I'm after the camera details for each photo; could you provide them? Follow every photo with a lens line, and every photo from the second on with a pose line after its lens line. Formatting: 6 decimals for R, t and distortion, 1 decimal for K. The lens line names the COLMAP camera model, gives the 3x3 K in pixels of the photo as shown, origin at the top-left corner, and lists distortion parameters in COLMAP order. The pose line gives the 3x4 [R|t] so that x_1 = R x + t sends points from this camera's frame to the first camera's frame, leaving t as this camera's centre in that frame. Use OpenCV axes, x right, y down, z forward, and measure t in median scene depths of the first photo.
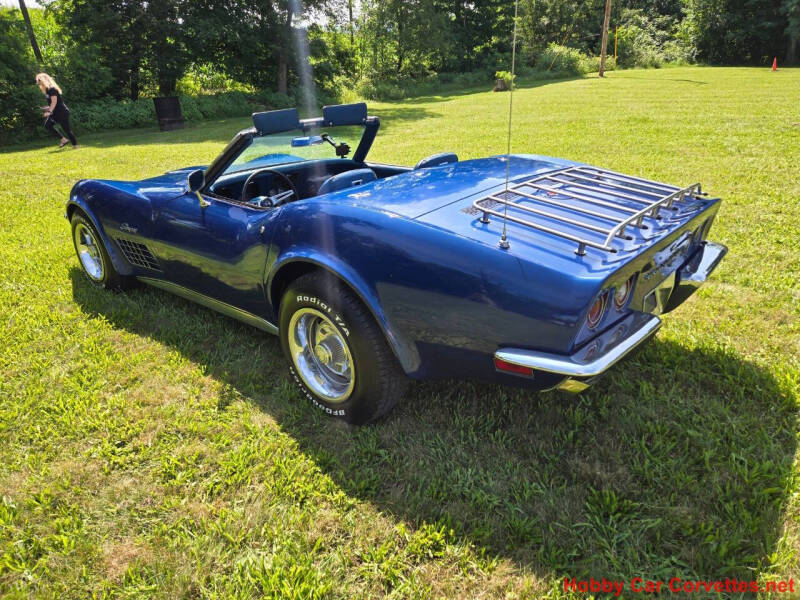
lens RADIAL K [[541.5, 0, 399.8], [0, 541.5, 290.6], [0, 0, 1]] dist [0.061298, -0.051049]
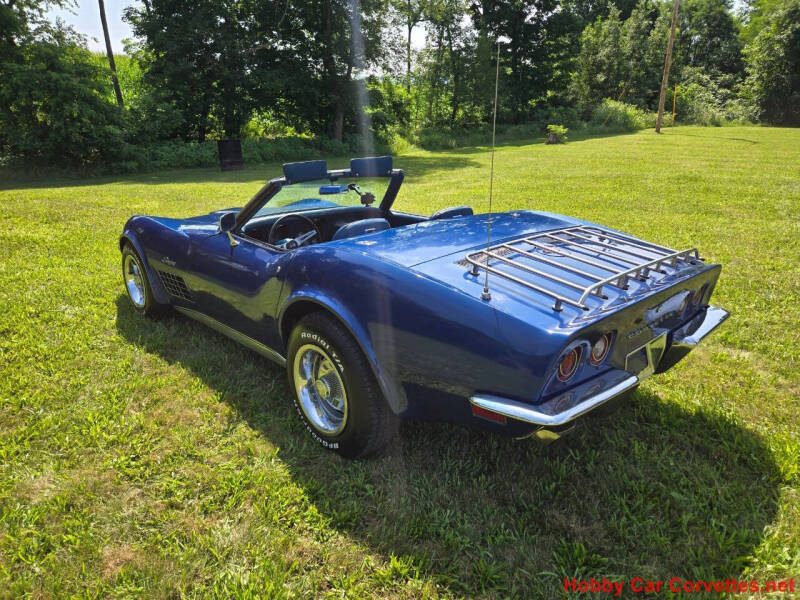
lens RADIAL K [[548.3, 0, 399.2], [0, 548.3, 298.2], [0, 0, 1]] dist [0.058391, -0.050534]
pose [[0.993874, 0.059059, -0.093420, 0.091605], [-0.065197, 0.995813, -0.064073, -0.000330], [0.089244, 0.069771, 0.993563, -0.065269]]
